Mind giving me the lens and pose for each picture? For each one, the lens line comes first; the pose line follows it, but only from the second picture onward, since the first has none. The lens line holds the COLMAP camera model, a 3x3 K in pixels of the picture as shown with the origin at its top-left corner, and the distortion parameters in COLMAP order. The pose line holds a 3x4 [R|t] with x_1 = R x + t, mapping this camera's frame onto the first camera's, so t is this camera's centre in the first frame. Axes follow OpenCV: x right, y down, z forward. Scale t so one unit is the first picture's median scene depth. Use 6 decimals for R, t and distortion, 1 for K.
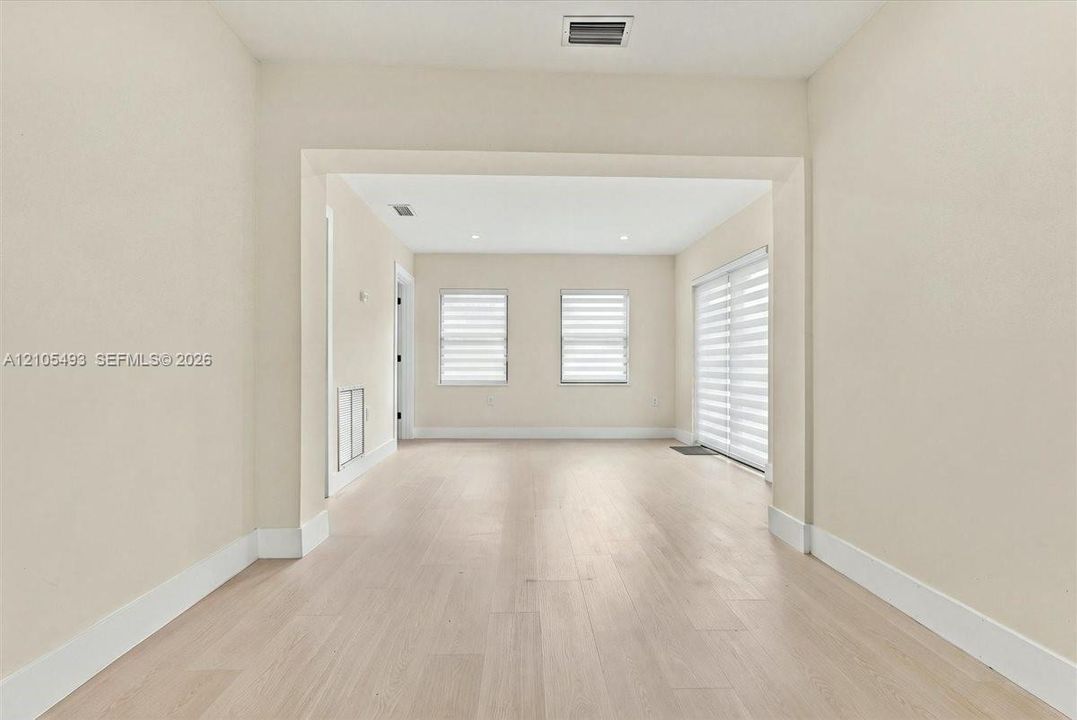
lens RADIAL K [[503.5, 0, 538.5], [0, 503.5, 360.0], [0, 0, 1]] dist [0.030081, -0.000030]
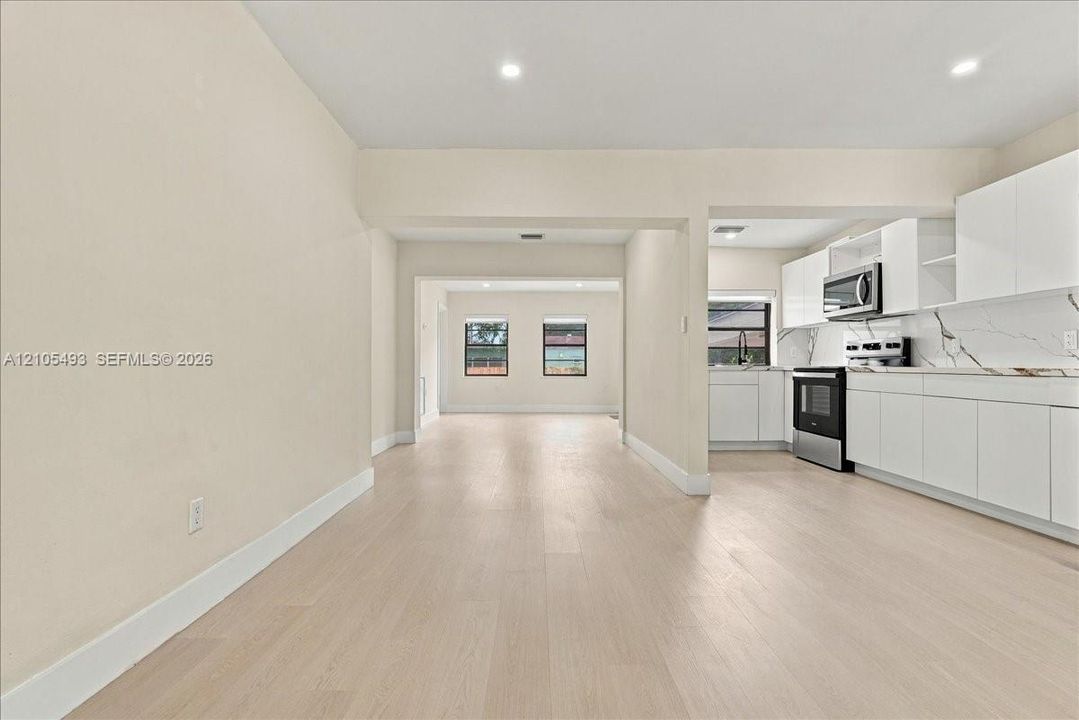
lens RADIAL K [[496.3, 0, 539.5], [0, 496.3, 360.0], [0, 0, 1]] dist [-0.000488, 0.000121]
pose [[0.999660, -0.000535, -0.026082, 0.162770], [0.000578, 0.999999, 0.001623, -0.014312], [0.026081, -0.001638, 0.999658, -1.128517]]
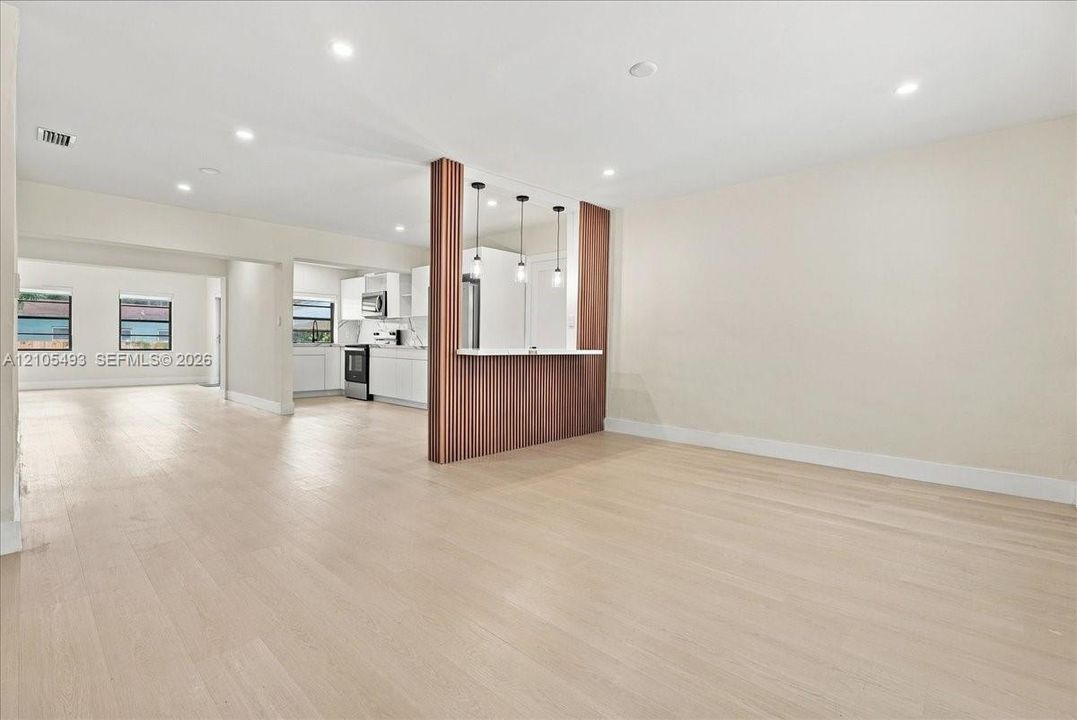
lens RADIAL K [[495.3, 0, 538.5], [0, 495.3, 360.0], [0, 0, 1]] dist [-0.000488, 0.000121]
pose [[0.718633, -0.011081, 0.695302, -0.201455], [-0.023181, 0.998936, 0.039879, -0.036958], [-0.695003, -0.044776, 0.717611, -2.244683]]
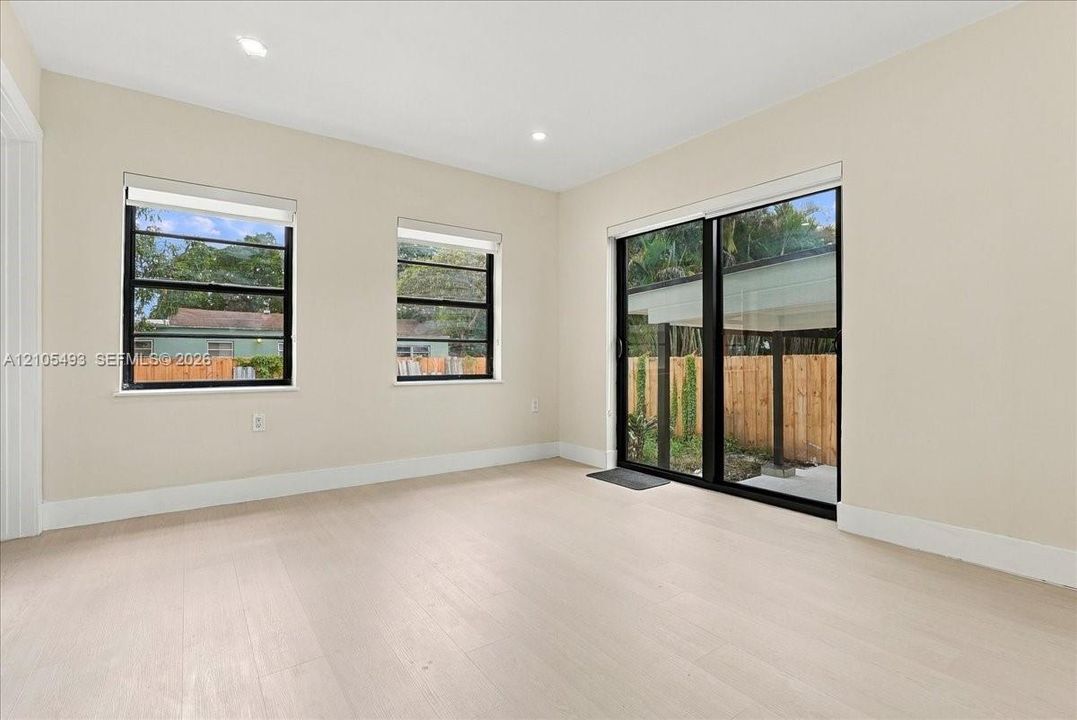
lens RADIAL K [[506.0, 0, 539.6], [0, 506.0, 348.4], [0, 0, 1]] dist [-0.001598, -0.000157]
pose [[0.836011, 0.007172, 0.548666, -0.295154], [-0.008732, 0.999962, 0.000235, 0.012917], [-0.548643, -0.004988, 0.836042, 0.944809]]
